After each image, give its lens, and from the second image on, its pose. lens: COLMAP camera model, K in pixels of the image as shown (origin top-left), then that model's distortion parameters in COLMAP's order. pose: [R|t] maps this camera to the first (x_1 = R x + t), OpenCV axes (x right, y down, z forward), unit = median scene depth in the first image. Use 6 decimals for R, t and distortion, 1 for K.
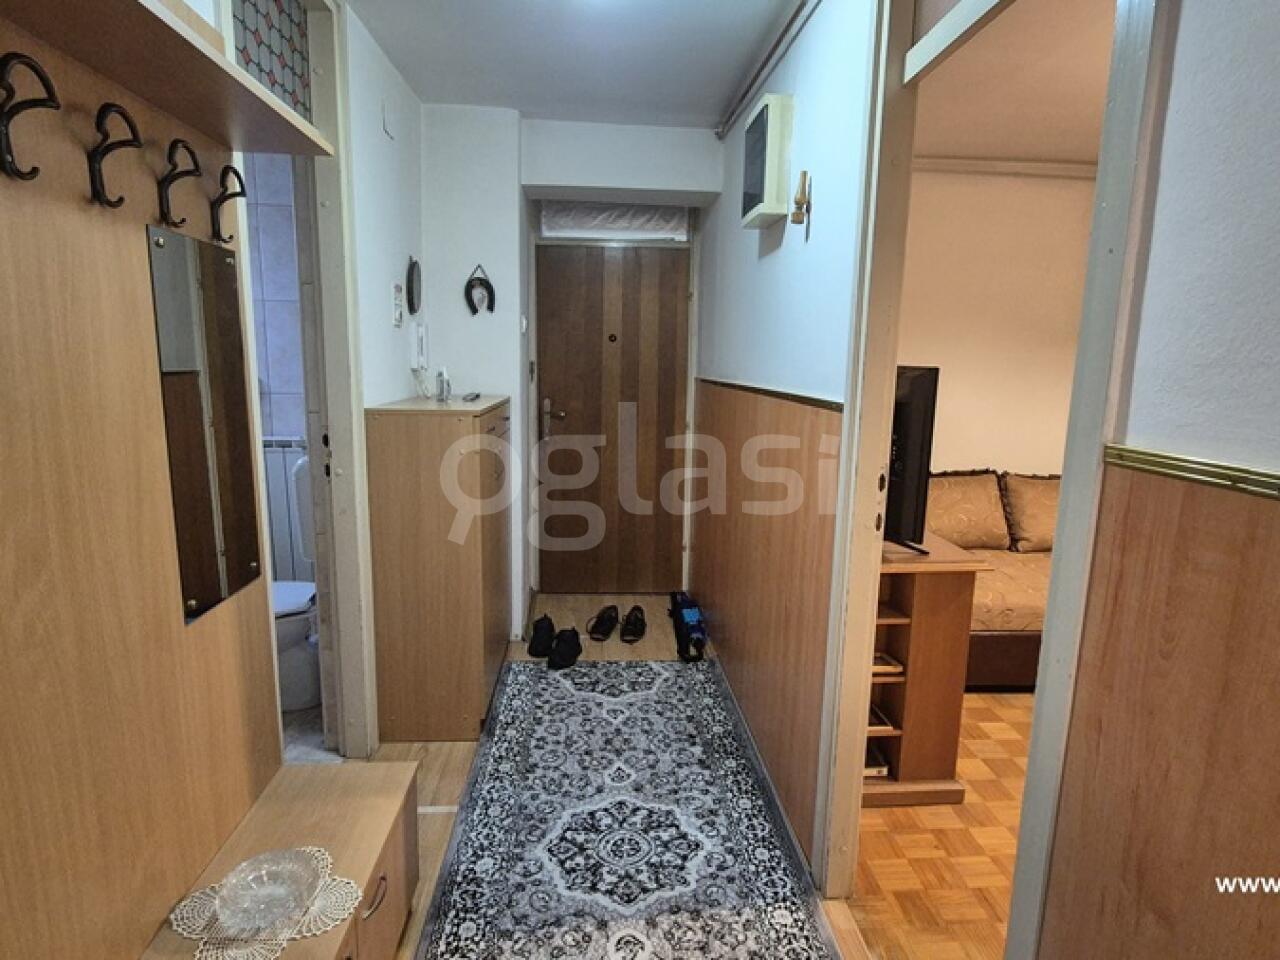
lens RADIAL K [[702.3, 0, 647.2], [0, 702.3, 475.2], [0, 0, 1]] dist [0.022514, -0.000439]
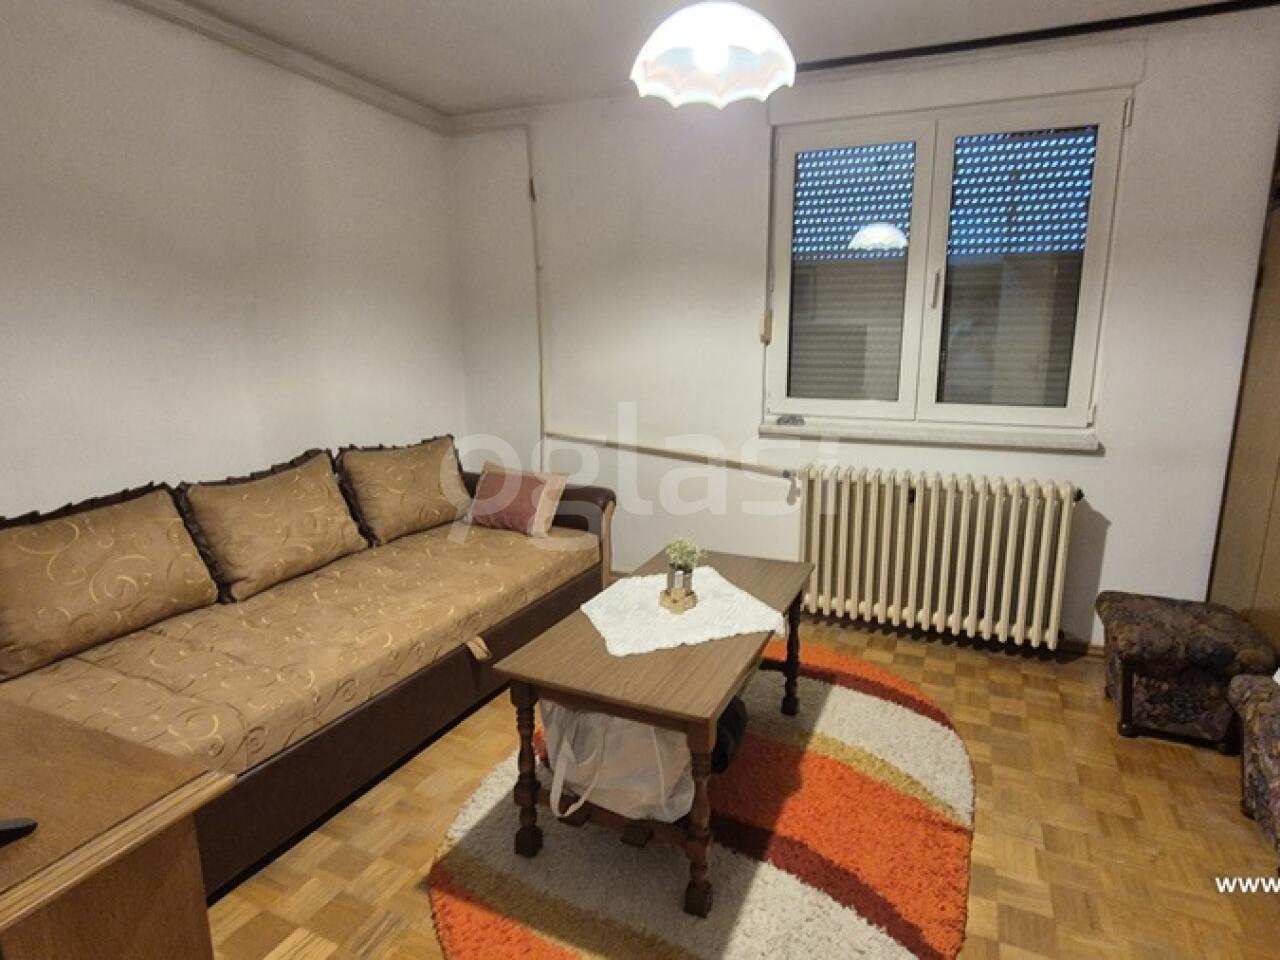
lens RADIAL K [[702.3, 0, 646.0], [0, 702.3, 472.6], [0, 0, 1]] dist [0.022514, -0.000439]
pose [[0.472052, -0.195744, 0.859564, 0.167482], [0.157089, 0.978110, 0.136471, -0.035484], [-0.867462, 0.070607, 0.492468, 0.343875]]
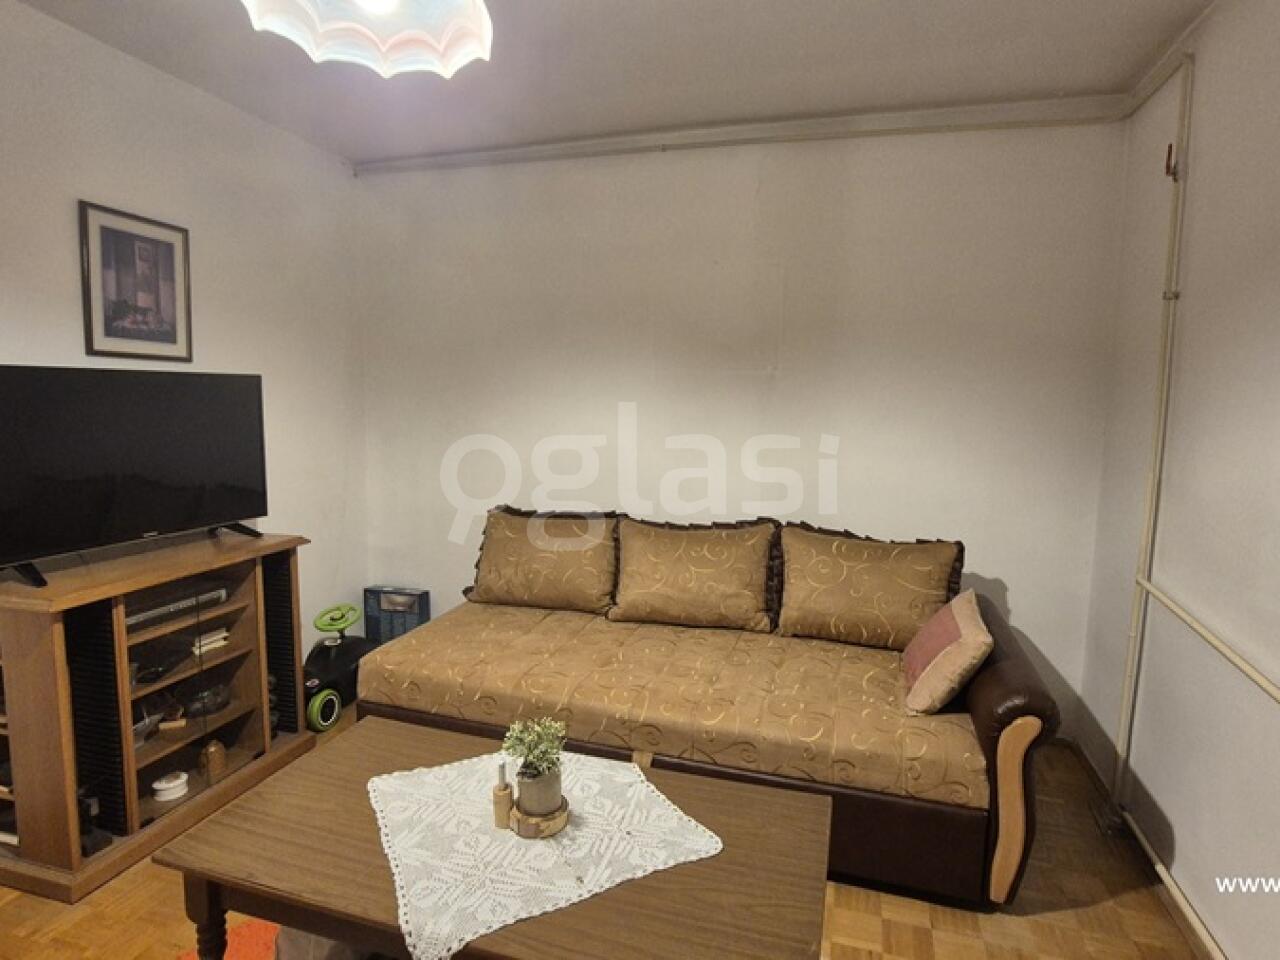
lens RADIAL K [[702.3, 0, 644.8], [0, 702.3, 470.4], [0, 0, 1]] dist [0.022514, -0.000439]
pose [[0.935926, 0.028827, -0.351014, 0.806970], [-0.051461, 0.997141, -0.055323, -0.014221], [0.348416, 0.069842, 0.934734, 0.275937]]
